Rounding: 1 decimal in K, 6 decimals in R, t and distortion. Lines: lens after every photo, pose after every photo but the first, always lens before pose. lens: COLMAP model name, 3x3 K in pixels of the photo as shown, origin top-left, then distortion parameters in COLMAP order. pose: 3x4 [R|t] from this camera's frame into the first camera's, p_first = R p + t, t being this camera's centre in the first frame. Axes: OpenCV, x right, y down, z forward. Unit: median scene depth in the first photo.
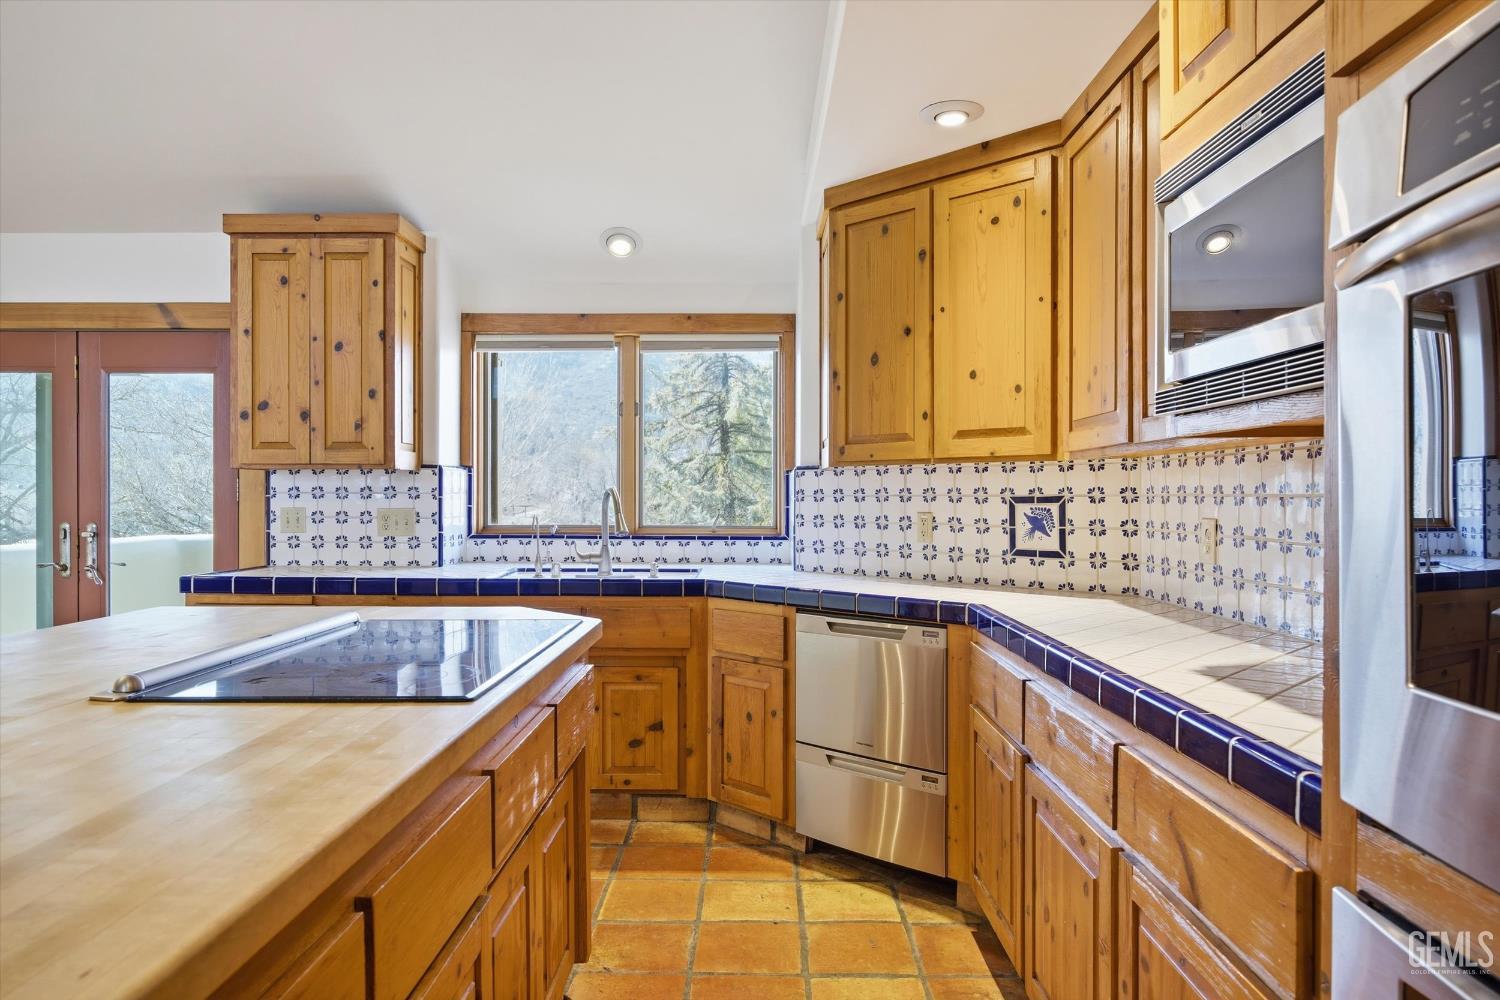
lens RADIAL K [[959.7, 0, 740.3], [0, 959.7, 506.6], [0, 0, 1]] dist [-0.004571, -0.000508]
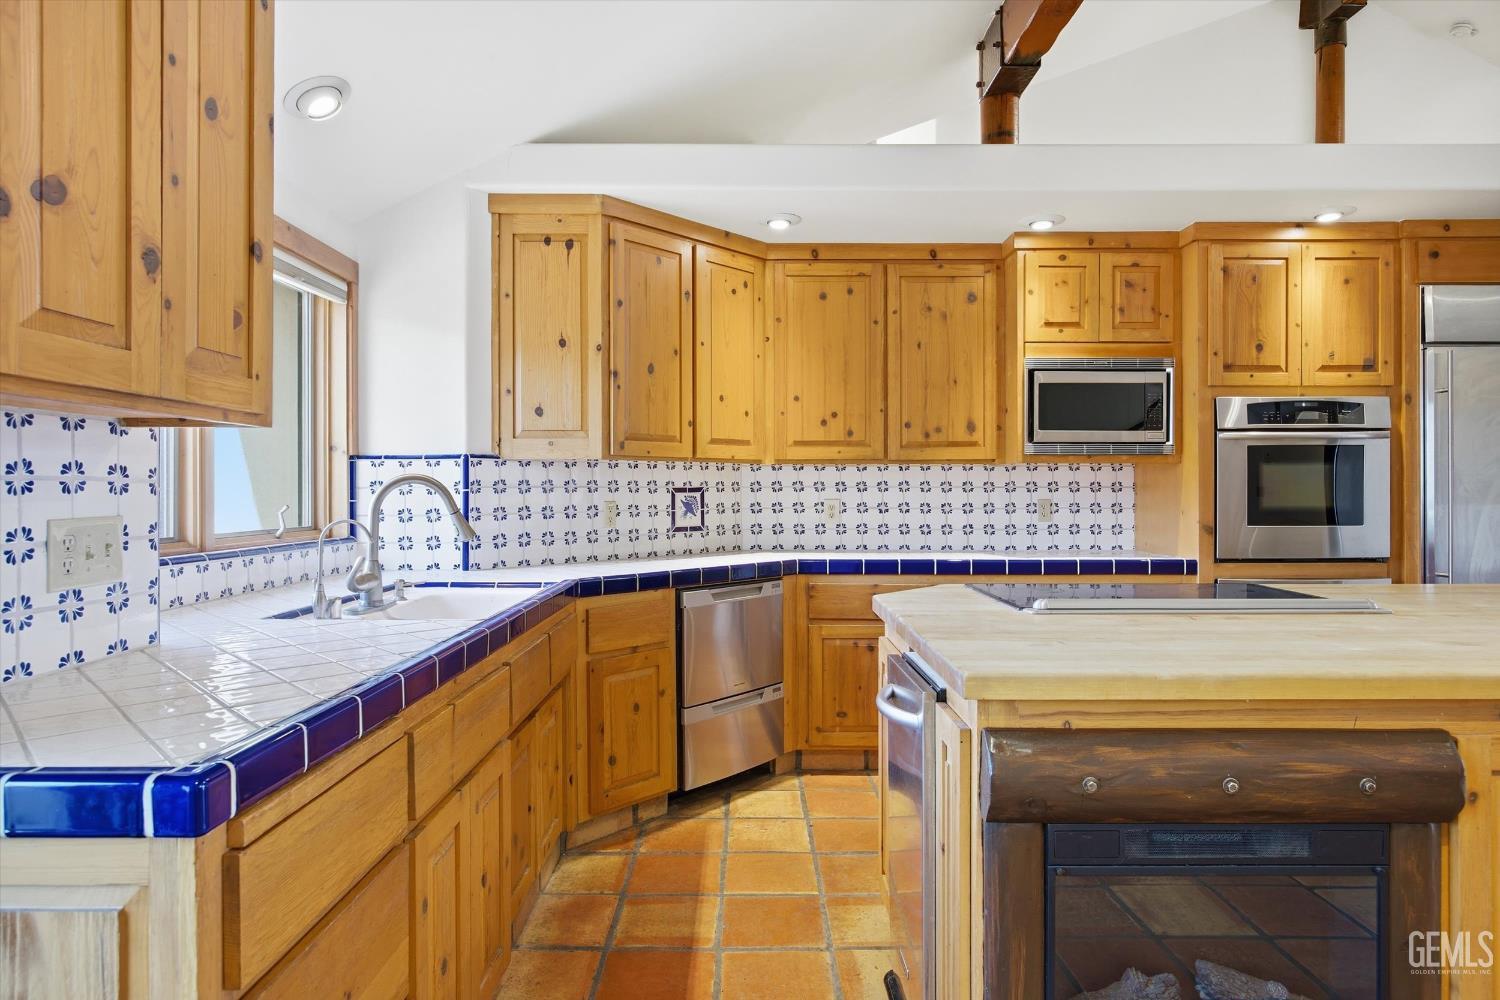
lens RADIAL K [[869.8, 0, 758.9], [0, 869.8, 489.3], [0, 0, 1]] dist [0.027021, -0.002102]
pose [[-0.029179, -0.001744, 0.999573, -0.892836], [0.012301, 0.999922, 0.002103, -0.008841], [-0.999499, 0.012357, -0.029156, 0.883208]]
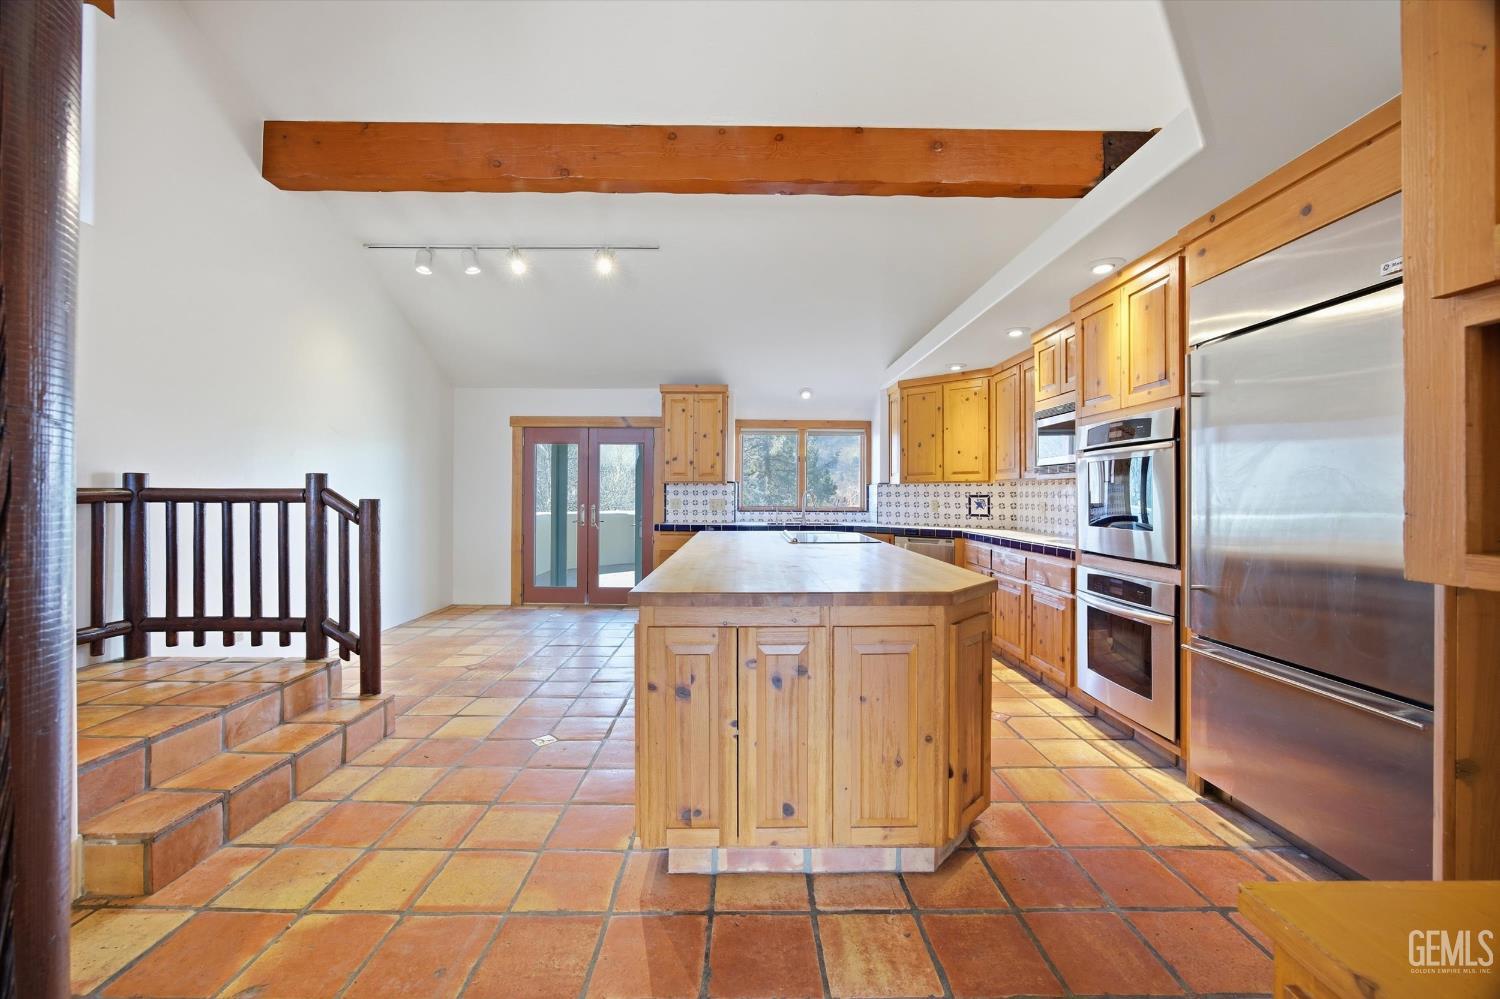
lens RADIAL K [[585.8, 0, 755.8], [0, 585.8, 497.3], [0, 0, 1]] dist [-0.002869, 0.000005]
pose [[0.999451, 0.002898, 0.032991, -0.376374], [-0.002683, 0.999975, -0.006561, 0.008509], [-0.033009, 0.006469, 0.999434, -0.647639]]
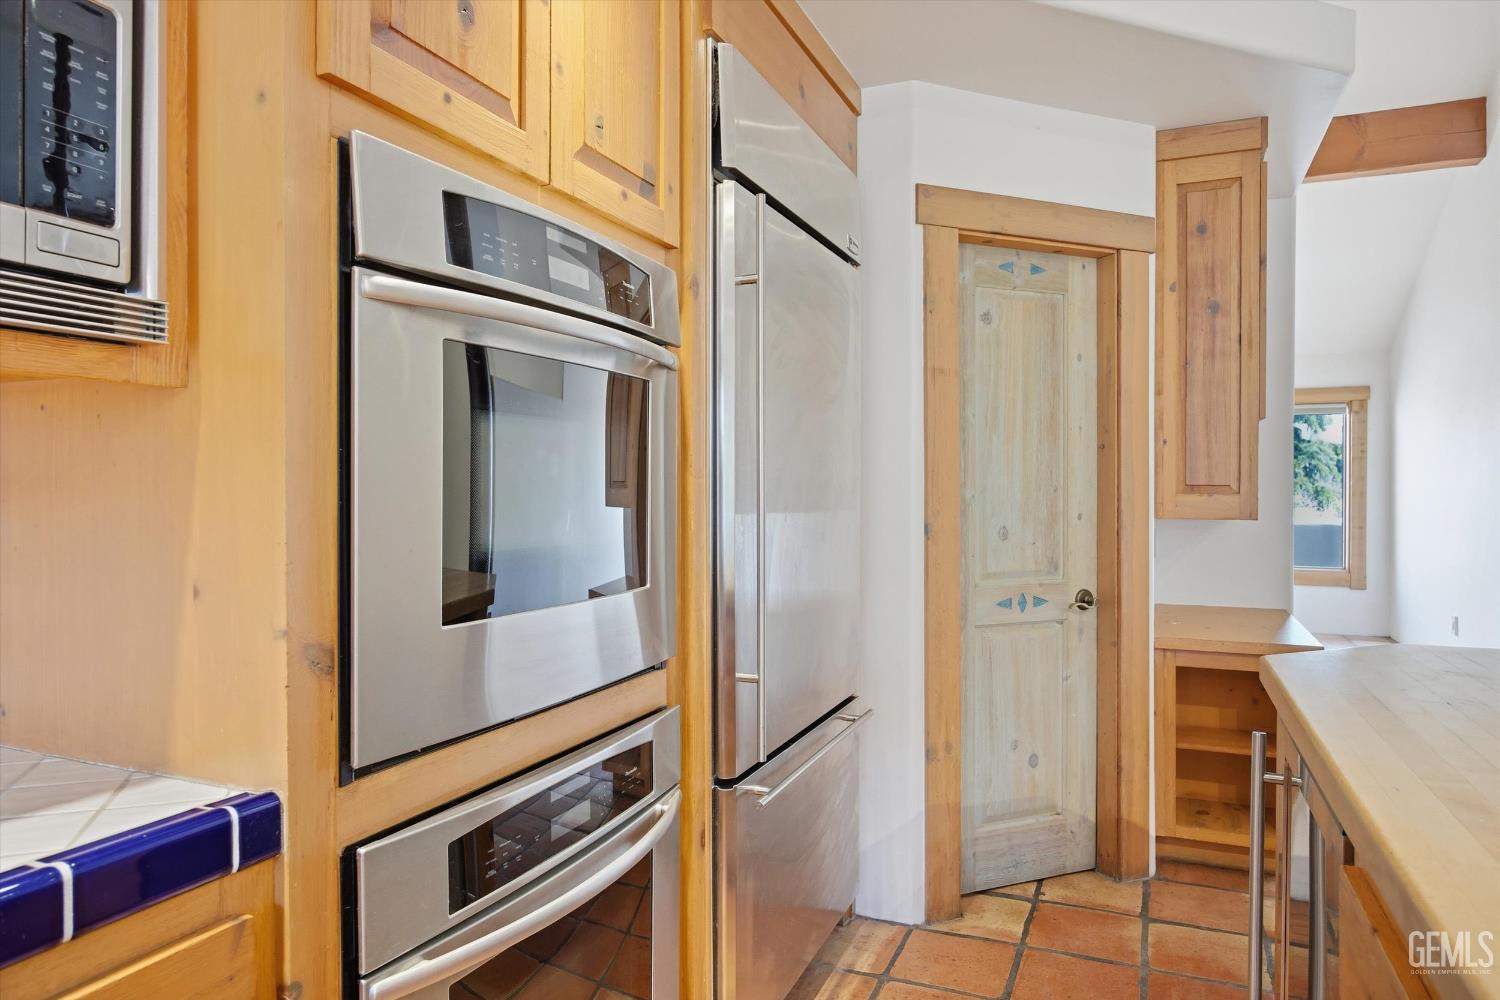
lens RADIAL K [[959.7, 0, 785.6], [0, 959.7, 496.8], [0, 0, 1]] dist [-0.004571, -0.000508]
pose [[-0.931269, -0.002367, 0.364325, -0.060982], [0.004857, 0.999809, 0.018912, -0.004210], [-0.364300, 0.019382, -0.931080, 0.515414]]
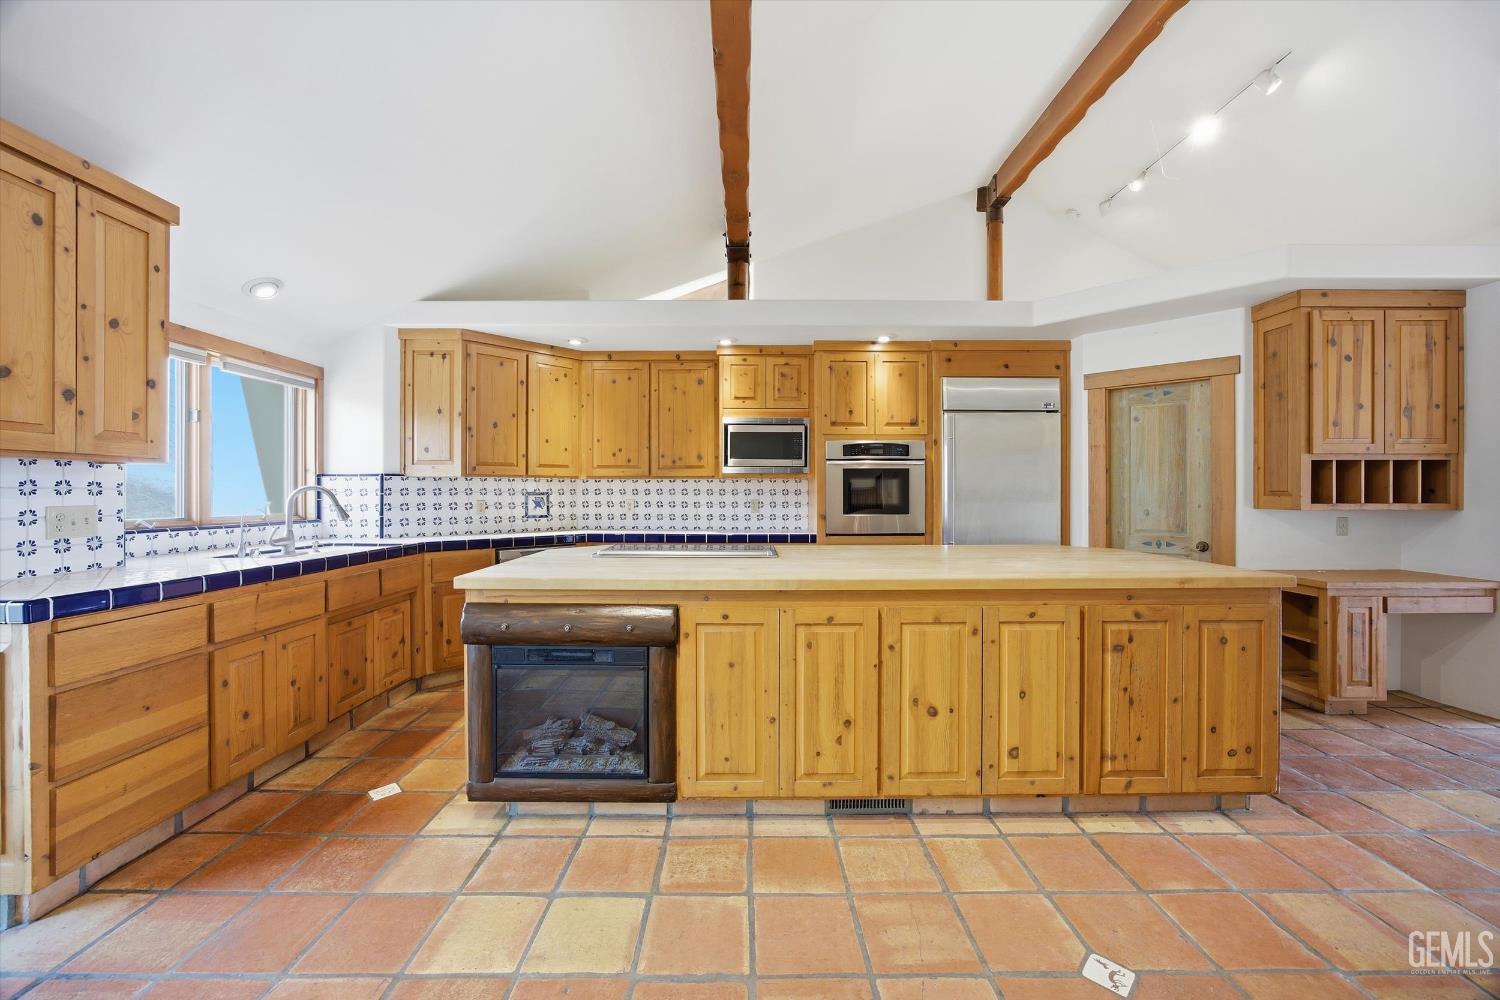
lens RADIAL K [[591.0, 0, 741.8], [0, 591.0, 494.2], [0, 0, 1]] dist [-0.003508, 0.001347]
pose [[-0.011295, -0.002826, 0.999932, -1.097314], [0.011183, 0.999933, 0.002952, -0.004453], [-0.999874, 0.011216, -0.011263, 0.481550]]
